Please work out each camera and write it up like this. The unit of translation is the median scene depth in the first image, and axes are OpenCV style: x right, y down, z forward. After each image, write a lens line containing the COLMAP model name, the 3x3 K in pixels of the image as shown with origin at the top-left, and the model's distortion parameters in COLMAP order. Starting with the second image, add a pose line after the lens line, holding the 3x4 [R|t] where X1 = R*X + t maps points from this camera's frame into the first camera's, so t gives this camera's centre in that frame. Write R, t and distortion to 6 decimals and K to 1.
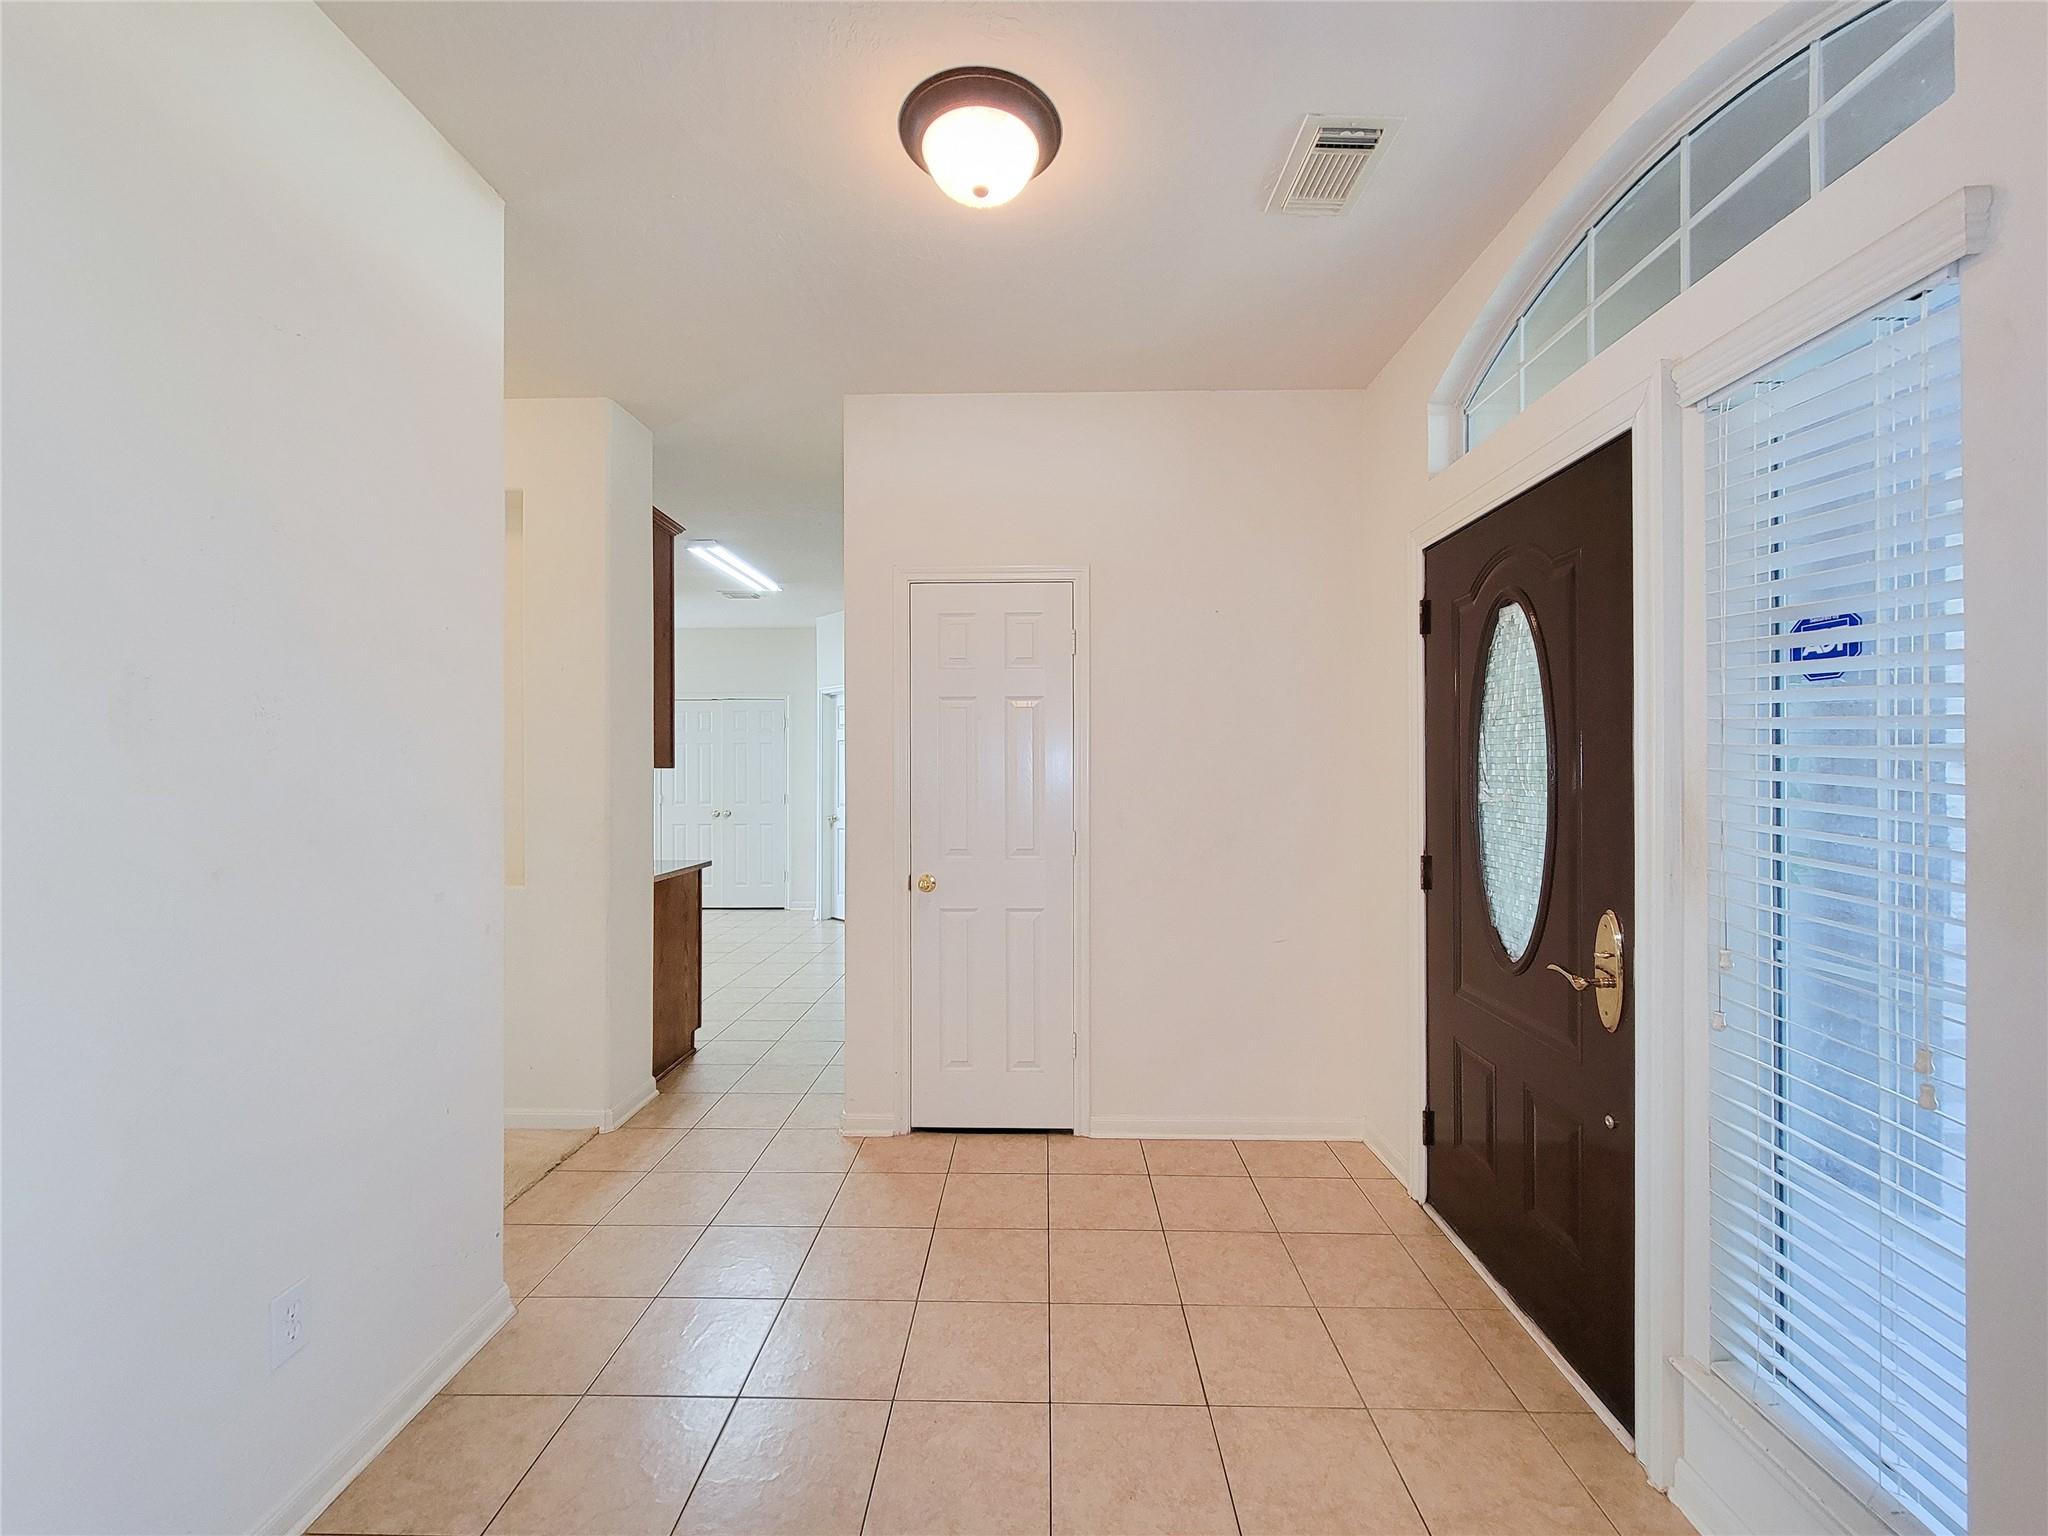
lens RADIAL K [[848.7, 0, 1035.8], [0, 848.7, 771.5], [0, 0, 1]] dist [0.003946, -0.003965]
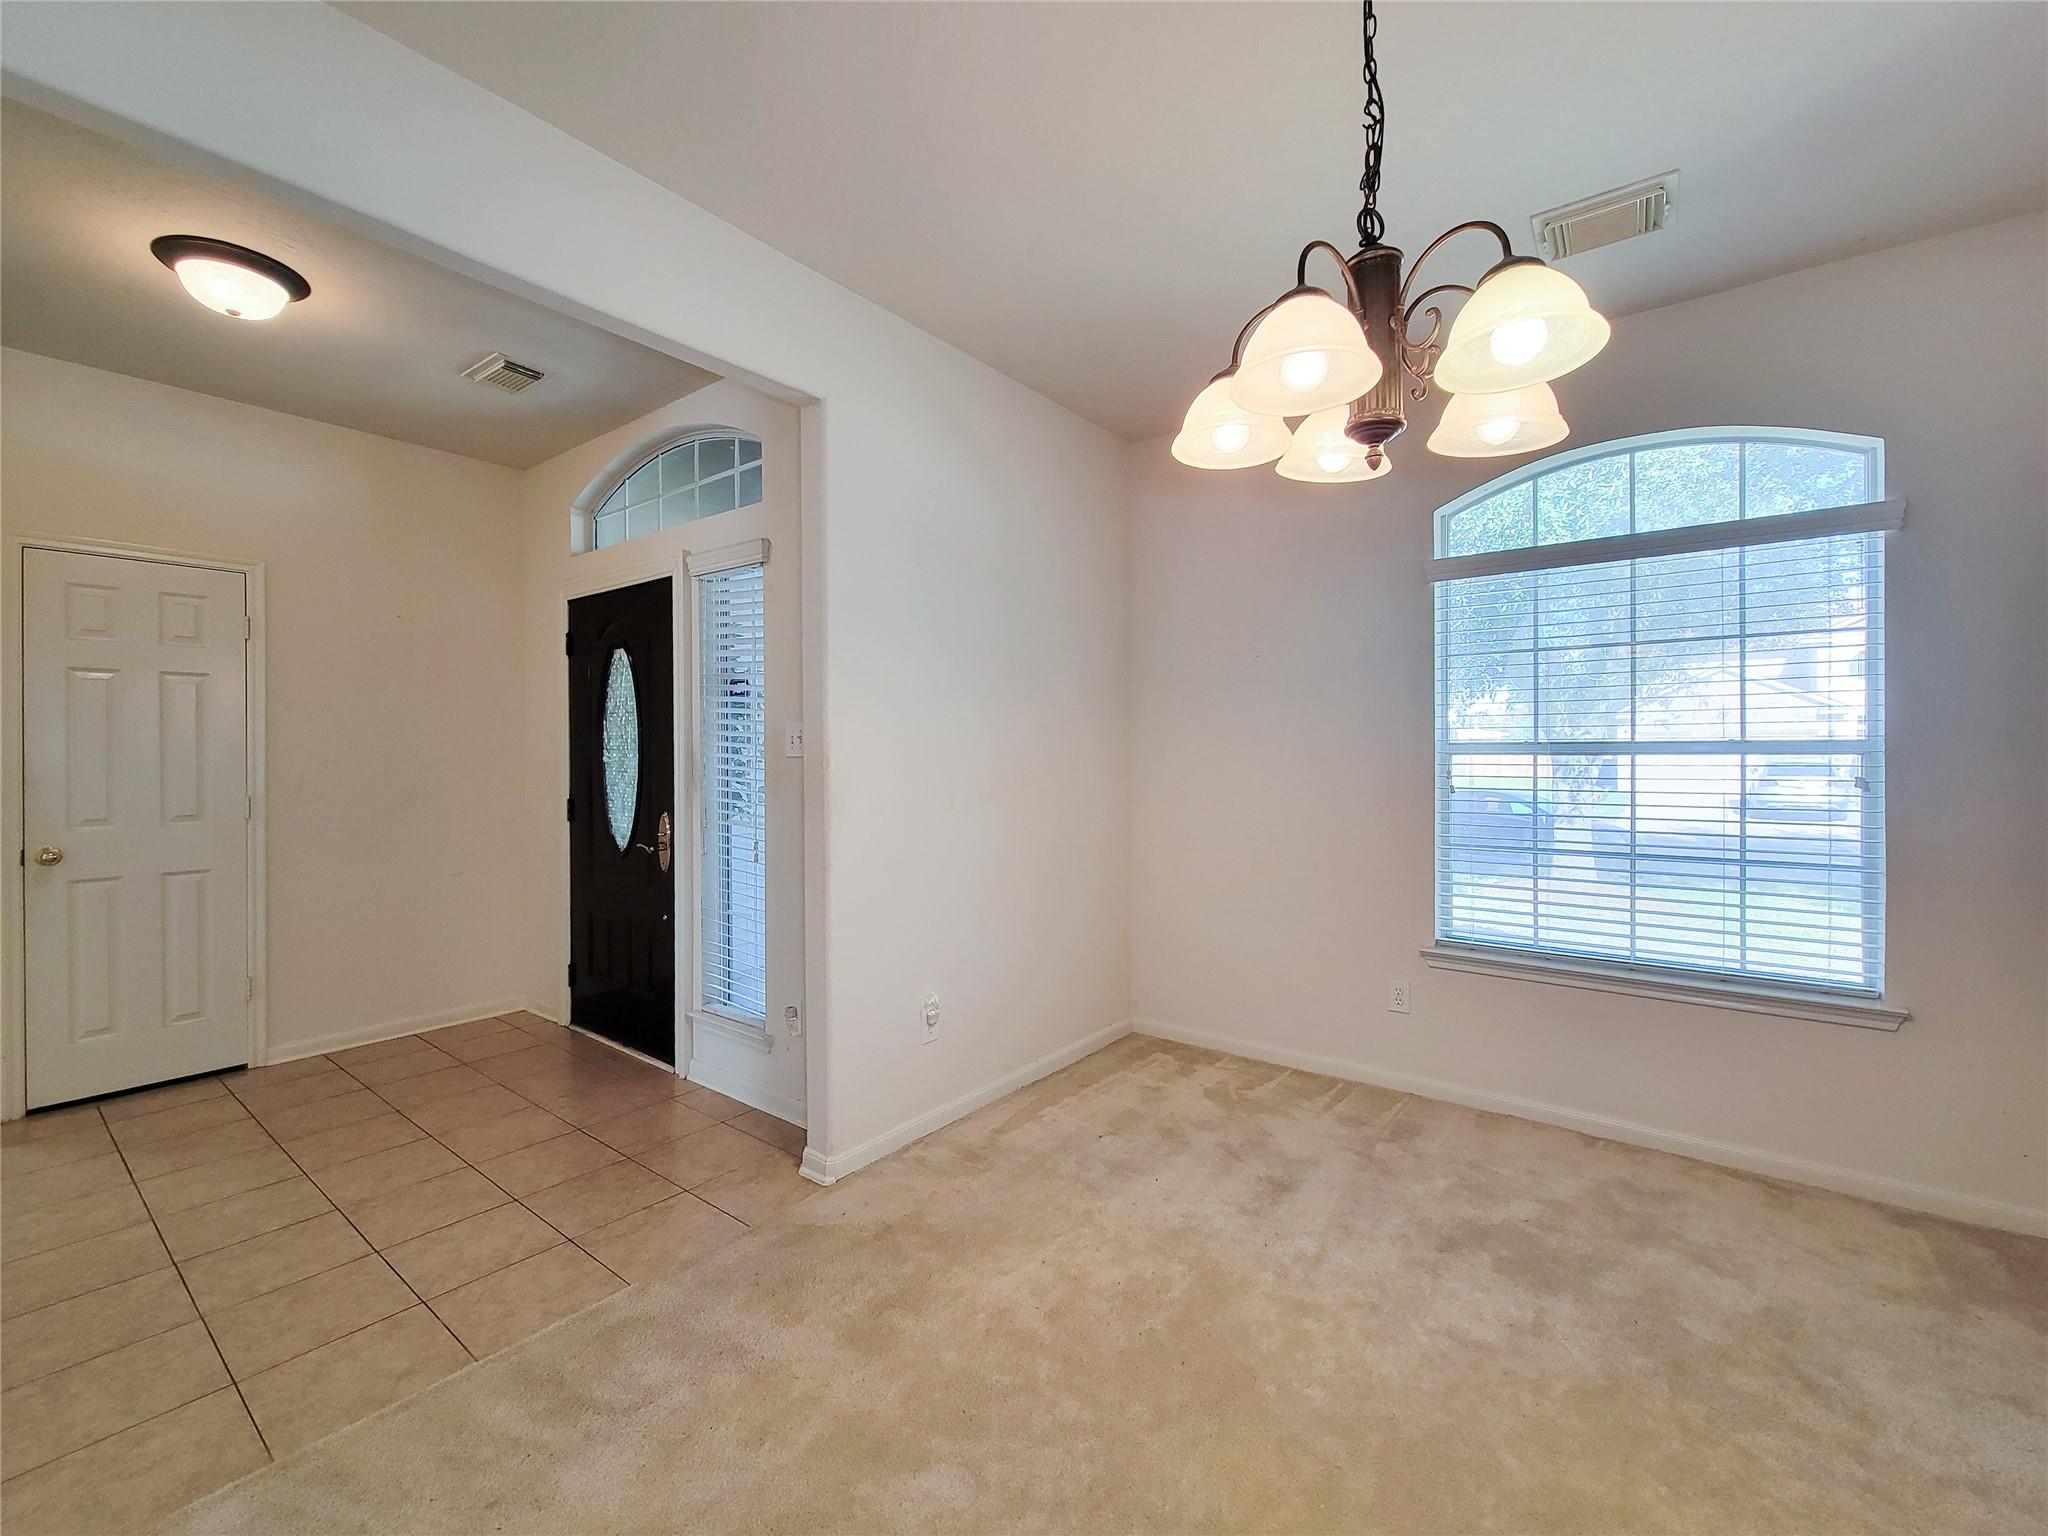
lens RADIAL K [[848.7, 0, 1015.6], [0, 848.7, 755.5], [0, 0, 1]] dist [0.003946, -0.003965]
pose [[0.611361, -0.001151, 0.791351, -0.335046], [0.002717, 0.999996, -0.000644, 0.028283], [-0.791347, 0.002544, 0.611362, -0.731119]]
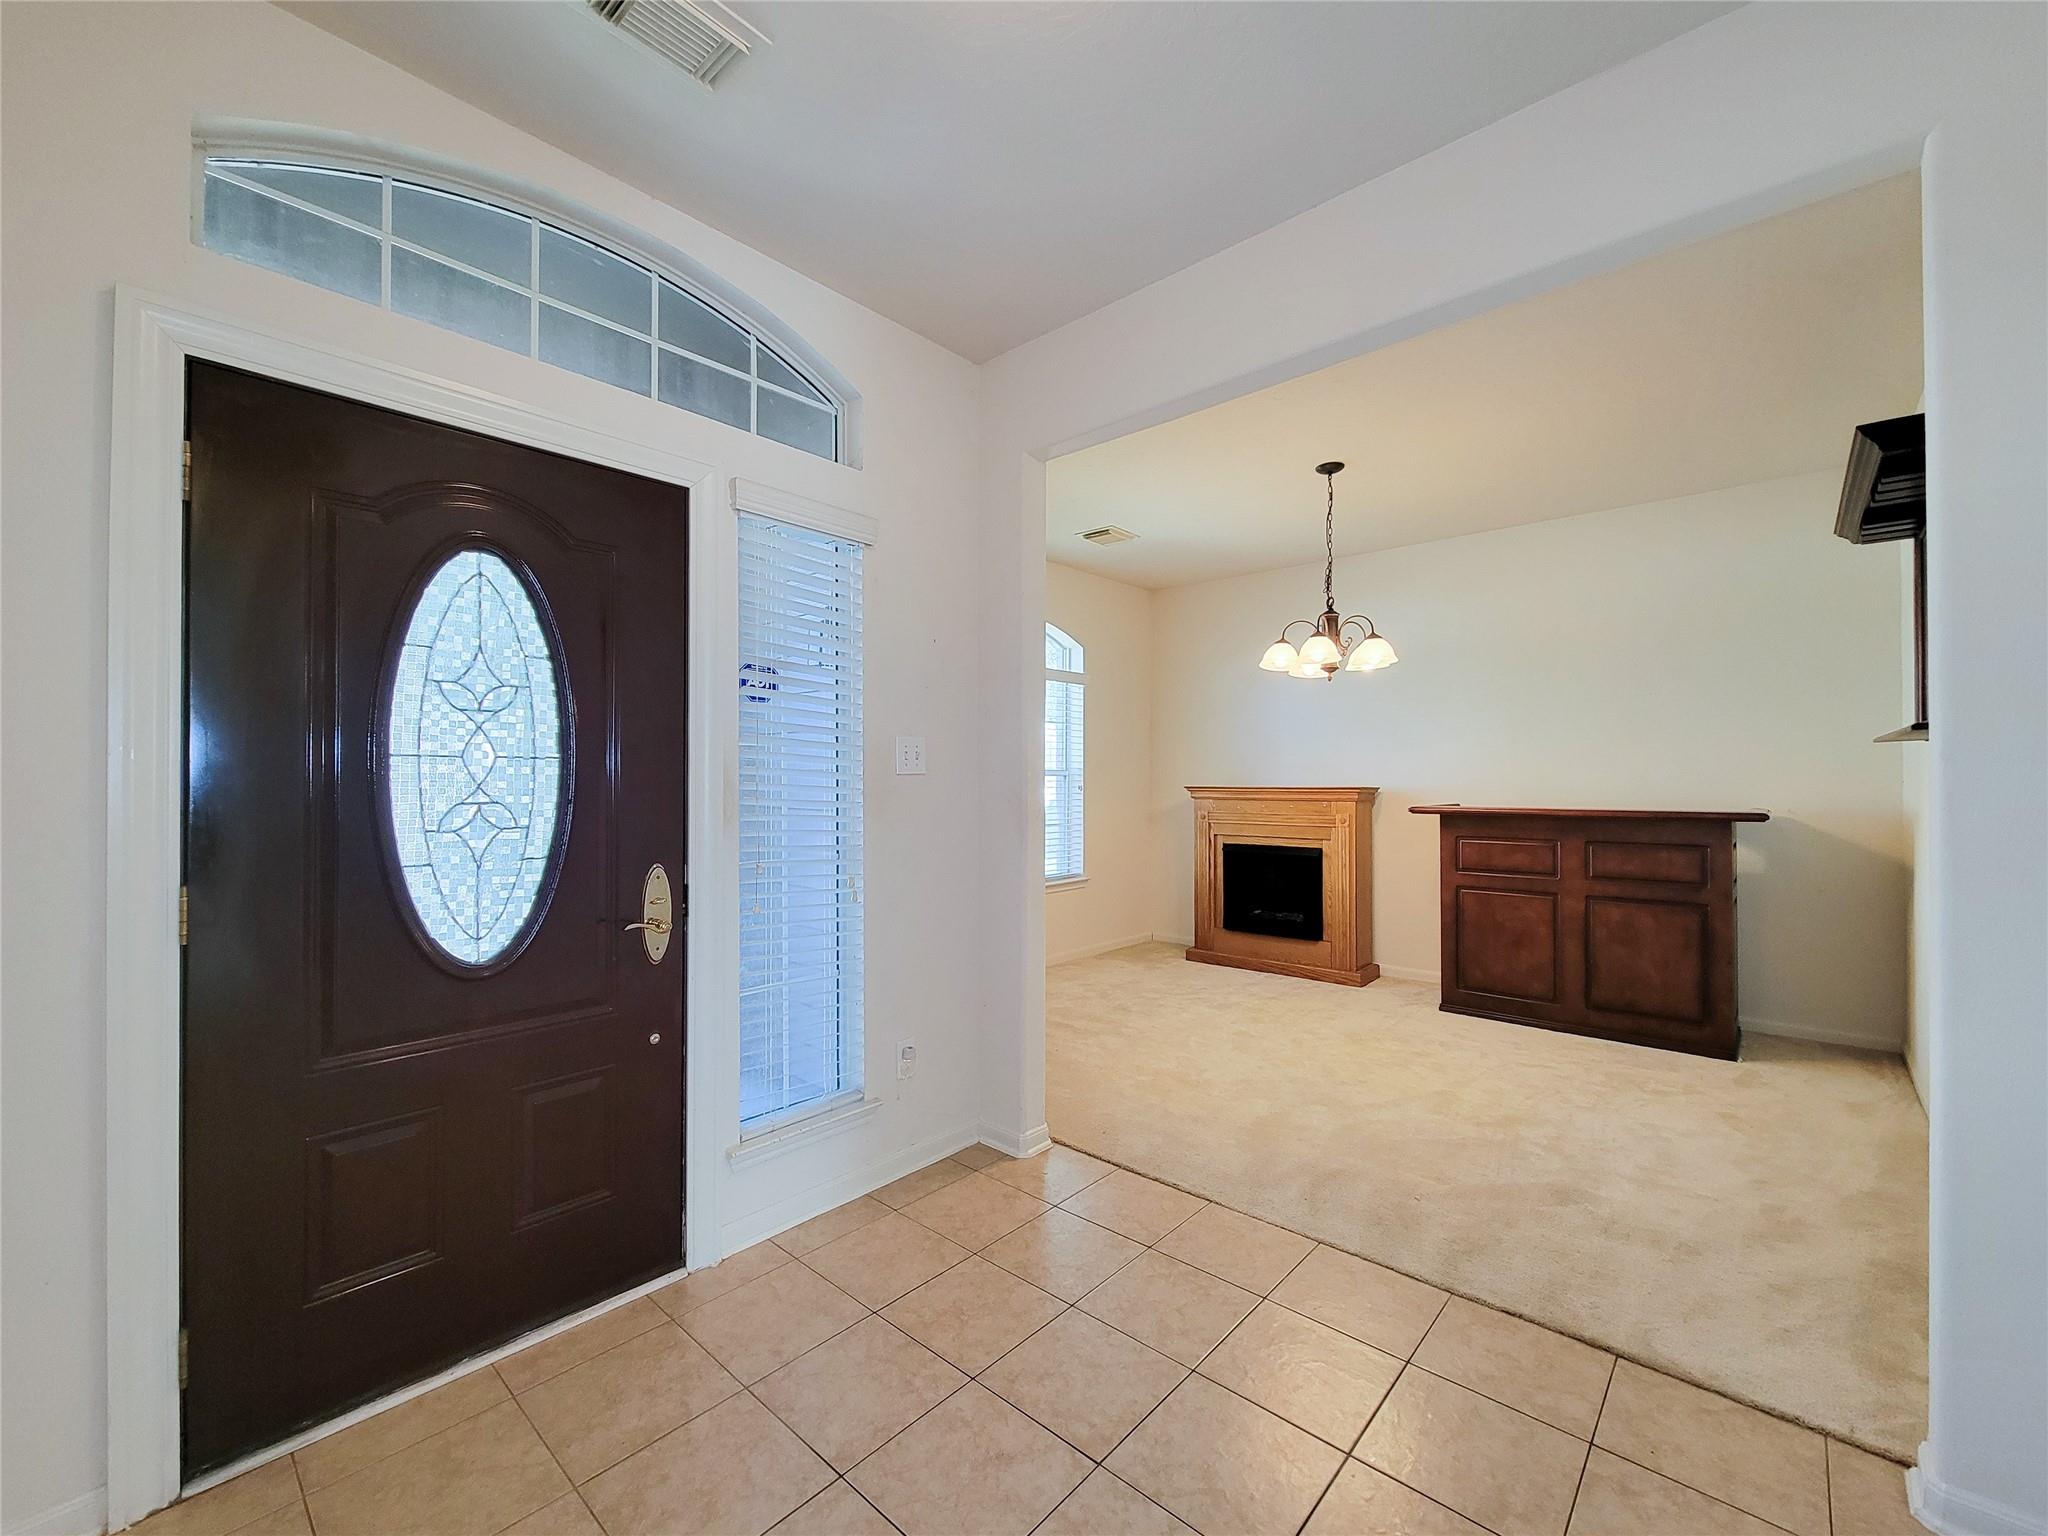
lens RADIAL K [[848.7, 0, 1024.4], [0, 848.7, 769.0], [0, 0, 1]] dist [0.003946, -0.003965]
pose [[-0.753214, 0.011060, 0.657683, -0.431798], [0.005106, 0.999927, -0.010968, 0.037581], [-0.657756, -0.004903, -0.753215, 1.300103]]
